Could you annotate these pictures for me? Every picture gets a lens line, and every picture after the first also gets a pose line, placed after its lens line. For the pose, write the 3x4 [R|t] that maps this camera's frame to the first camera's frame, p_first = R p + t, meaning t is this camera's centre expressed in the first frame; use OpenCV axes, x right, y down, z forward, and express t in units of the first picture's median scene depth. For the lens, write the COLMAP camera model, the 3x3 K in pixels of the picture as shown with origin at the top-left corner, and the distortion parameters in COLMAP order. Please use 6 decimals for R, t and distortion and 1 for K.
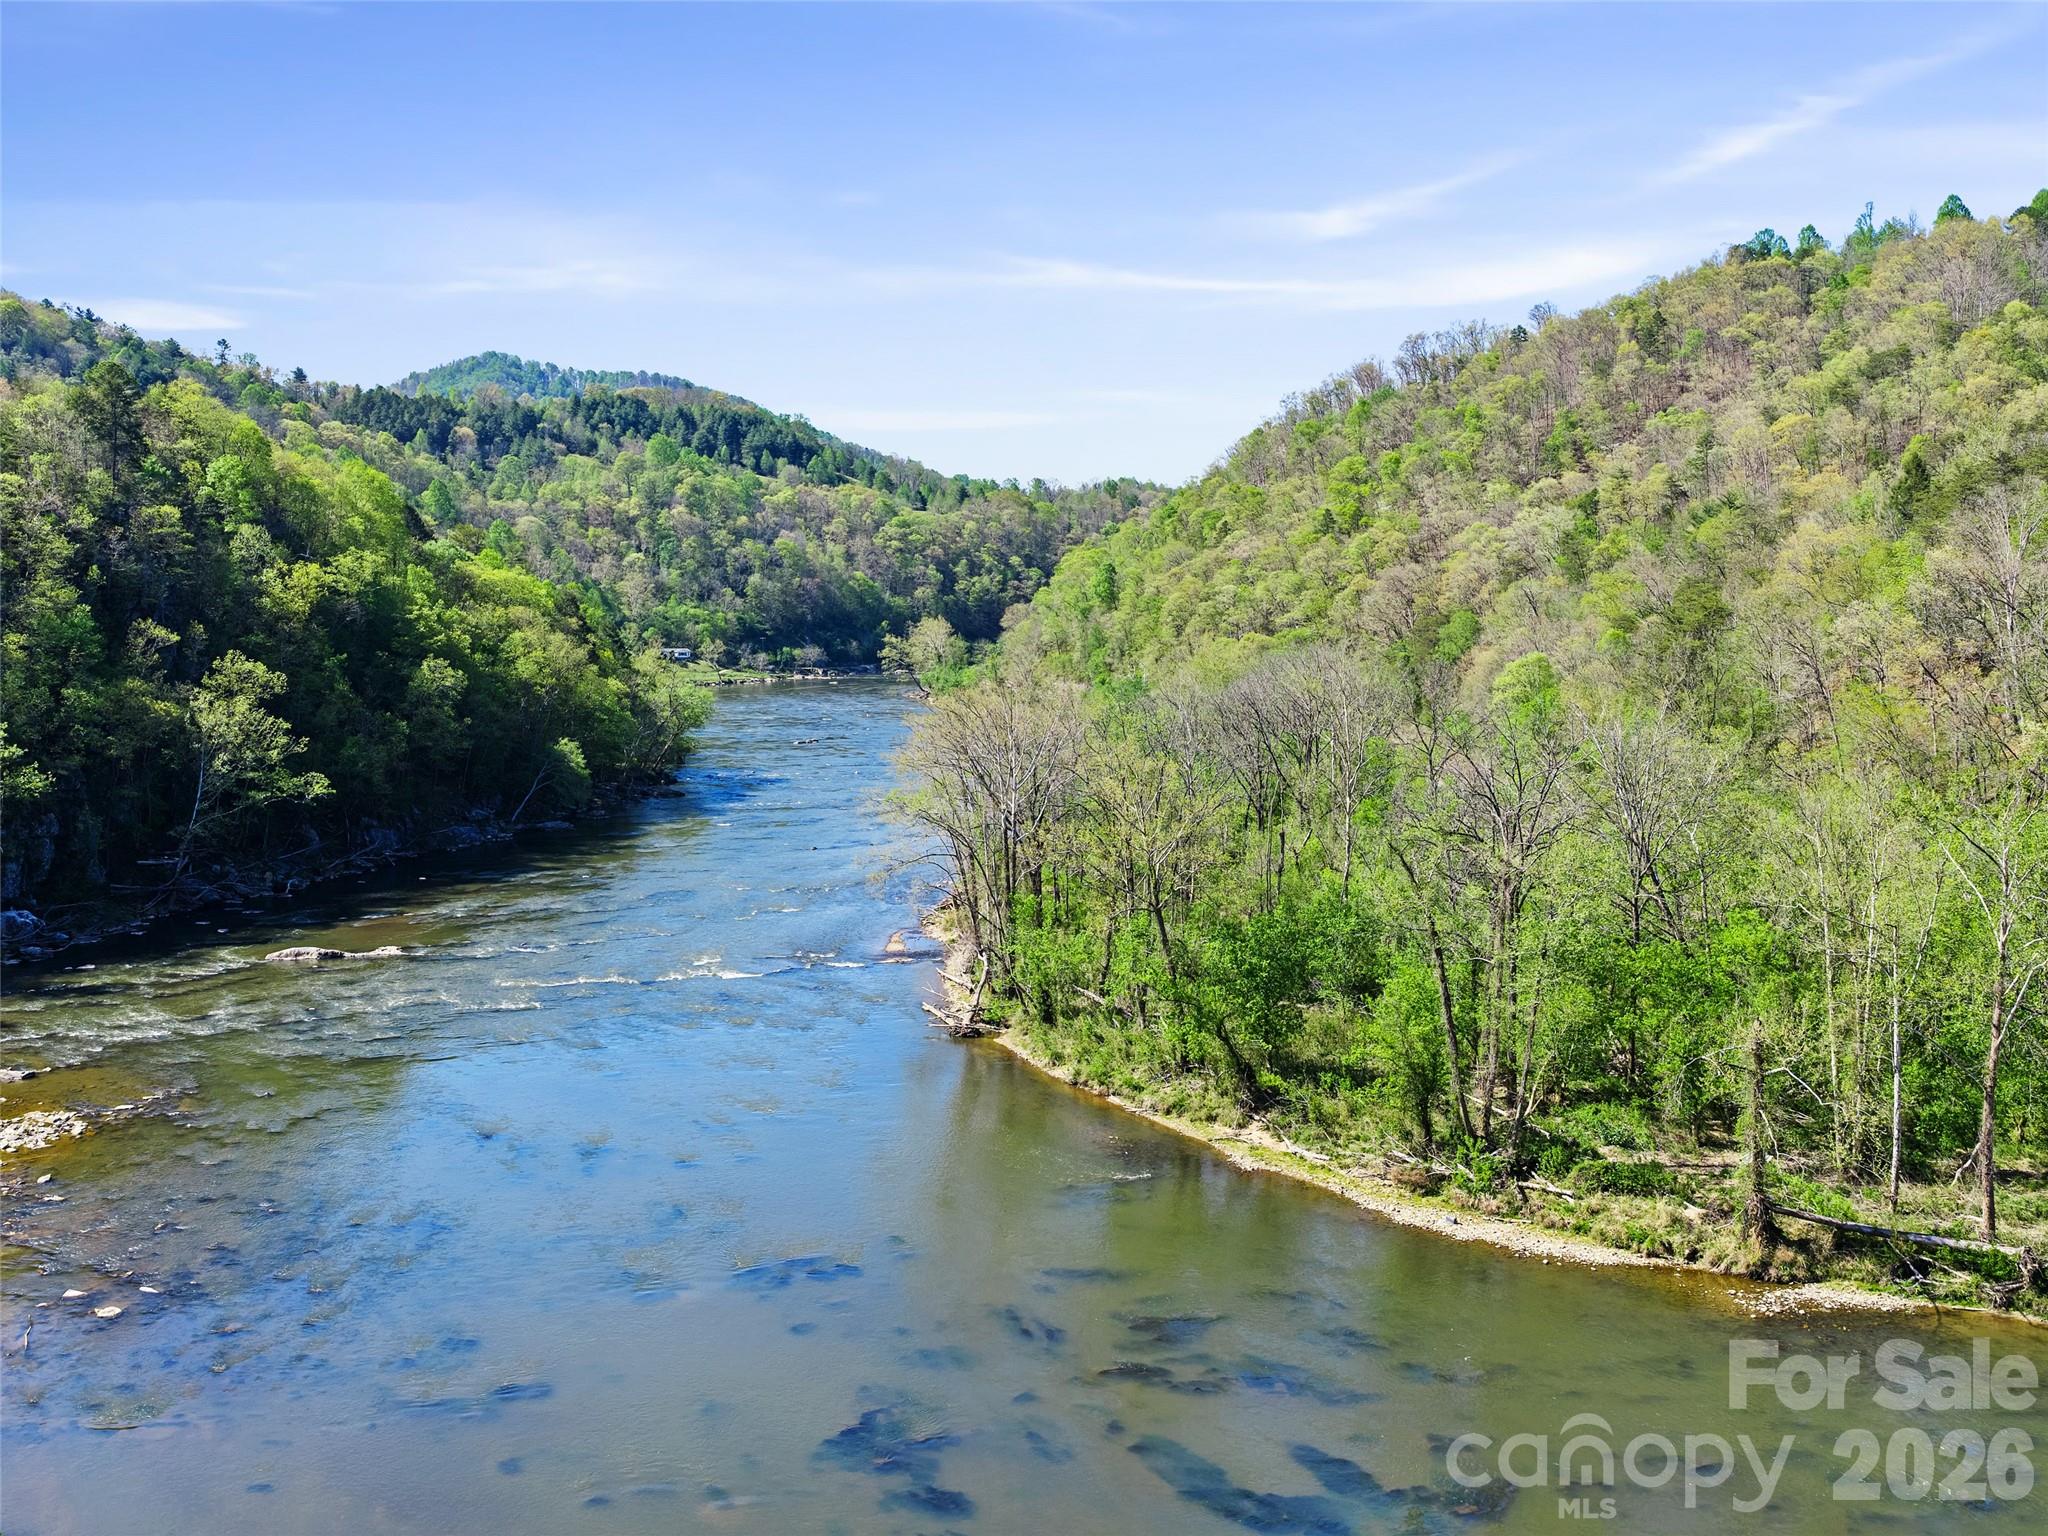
lens RADIAL K [[1706.9, 0, 1024.0], [0, 1706.9, 768.0], [0, 0, 1]] dist [-0.005971, -0.005447]
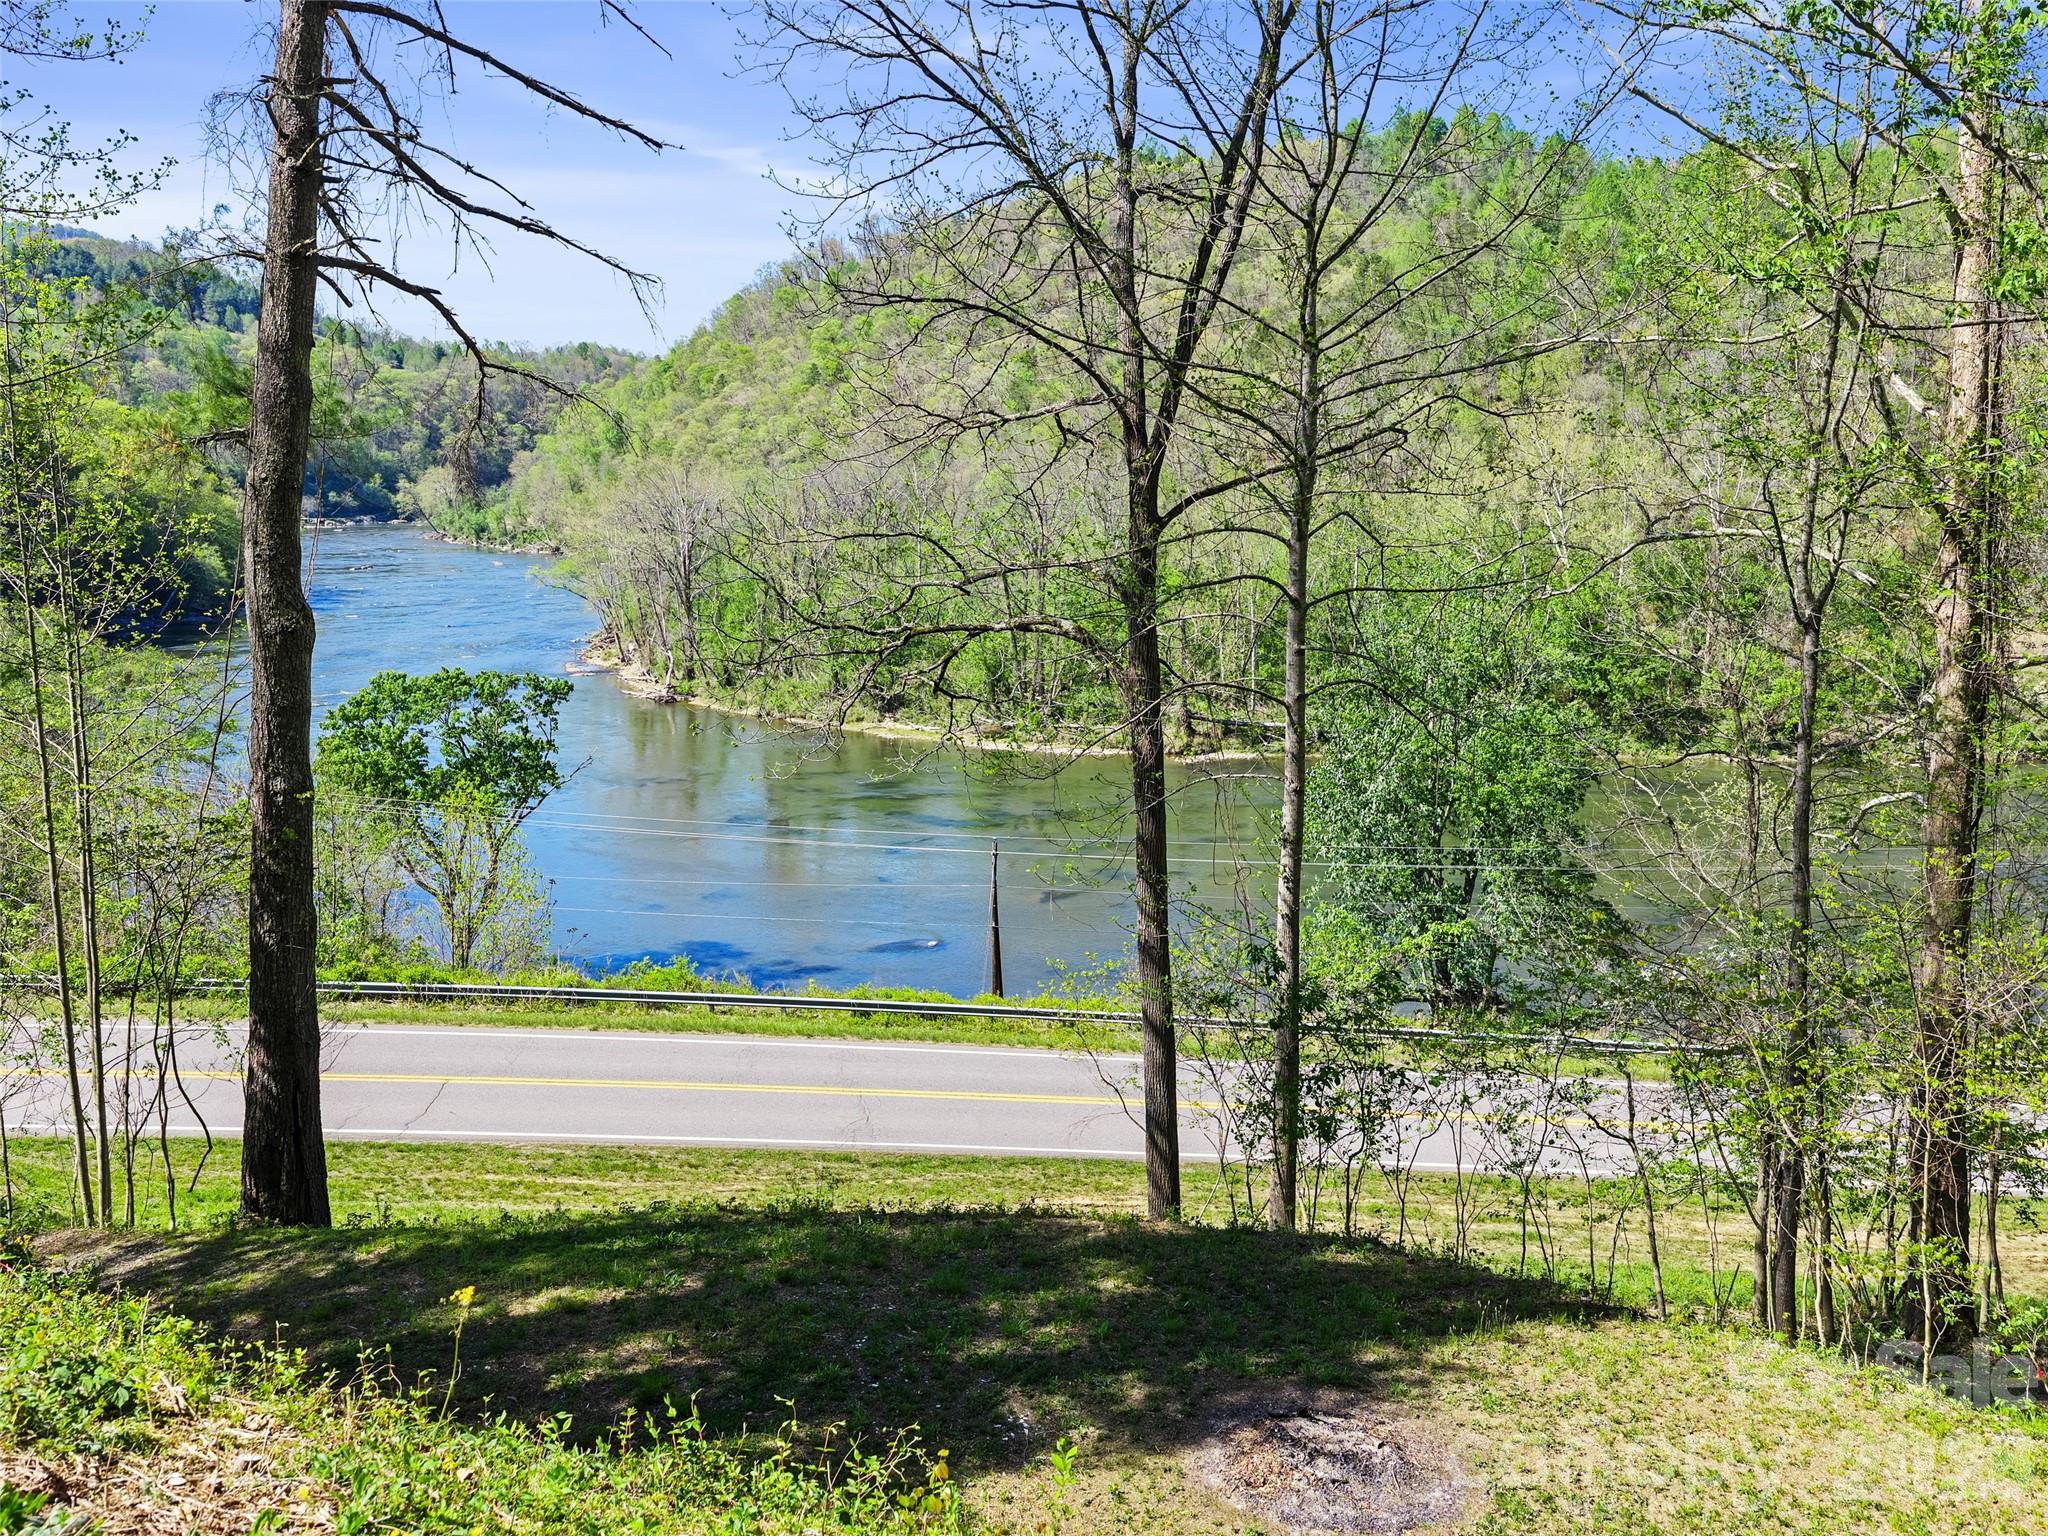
lens RADIAL K [[2029.5, 0, 1024.0], [0, 2029.5, 768.0], [0, 0, 1]] dist [-0.007784, -0.000877]
pose [[0.939650, -0.051206, 0.338284, -0.155414], [0.043858, 0.998607, 0.029334, 0.082375], [-0.339315, -0.012727, 0.940587, -0.327539]]
